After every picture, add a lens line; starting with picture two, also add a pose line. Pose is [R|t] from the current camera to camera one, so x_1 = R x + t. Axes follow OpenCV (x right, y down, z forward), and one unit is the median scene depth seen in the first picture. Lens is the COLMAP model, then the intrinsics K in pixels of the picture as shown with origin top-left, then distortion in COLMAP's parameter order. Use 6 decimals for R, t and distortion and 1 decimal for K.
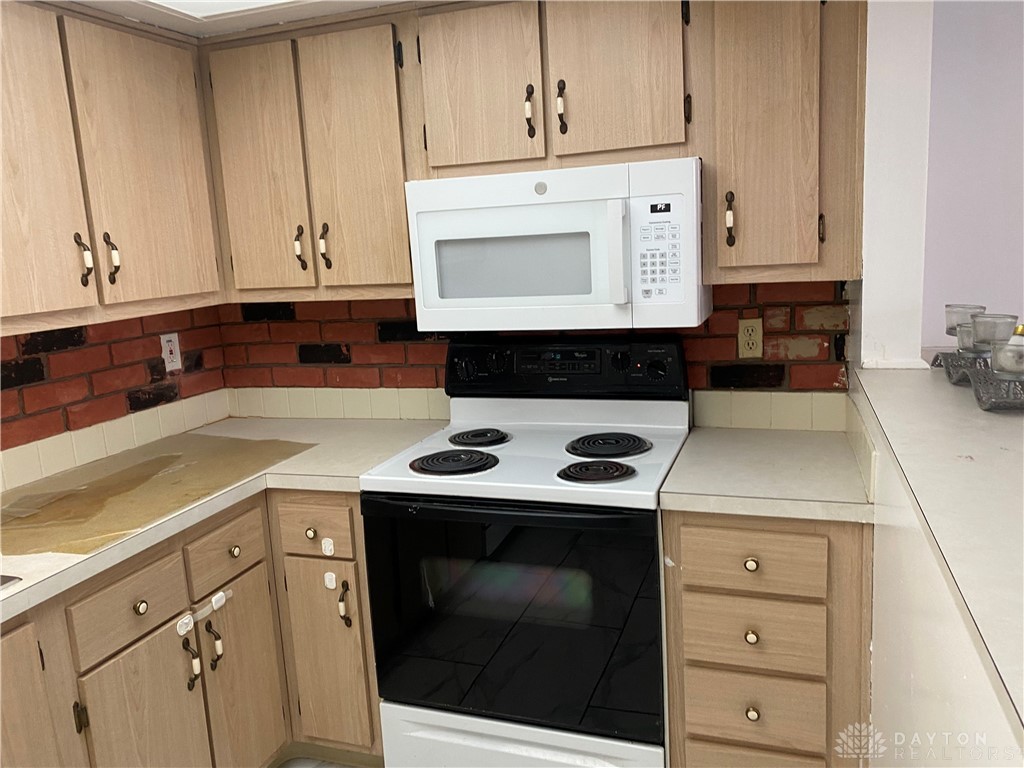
lens RADIAL K [[781.2, 0, 516.3], [0, 781.2, 375.9], [0, 0, 1]] dist [0.018890, -0.007339]
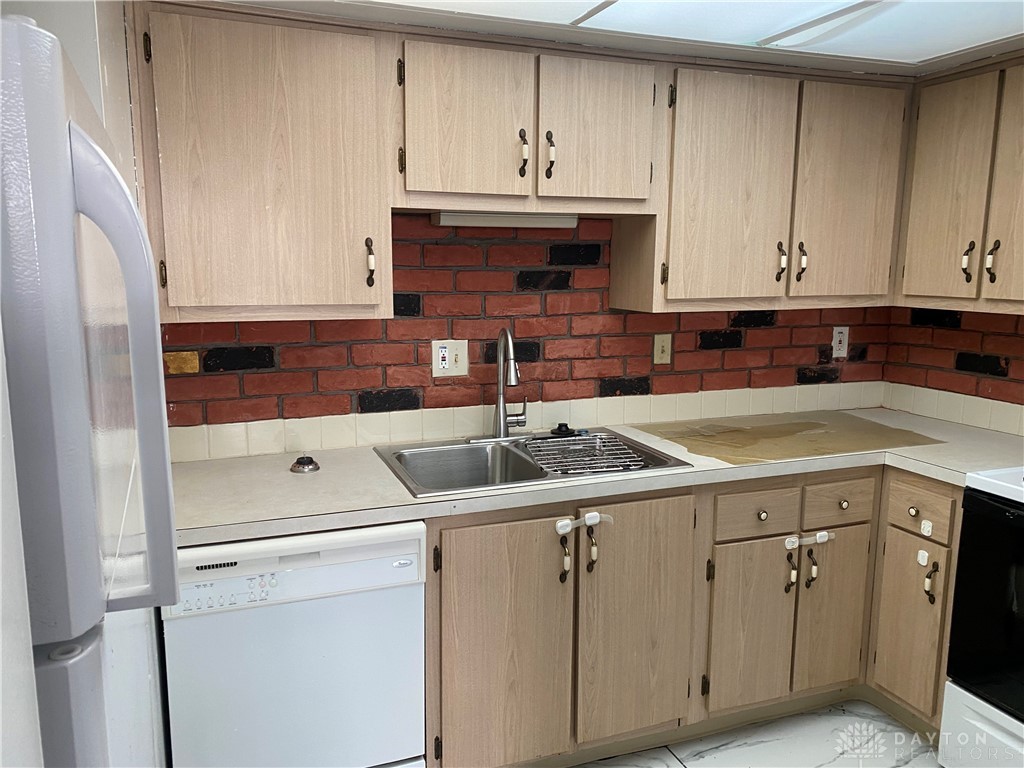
lens RADIAL K [[781.2, 0, 516.3], [0, 781.2, 375.9], [0, 0, 1]] dist [0.018890, -0.007339]
pose [[0.647044, 0.169815, -0.743302, 0.175551], [-0.171870, 0.982276, 0.074799, 0.020438], [0.742829, 0.079353, 0.664761, -0.200655]]
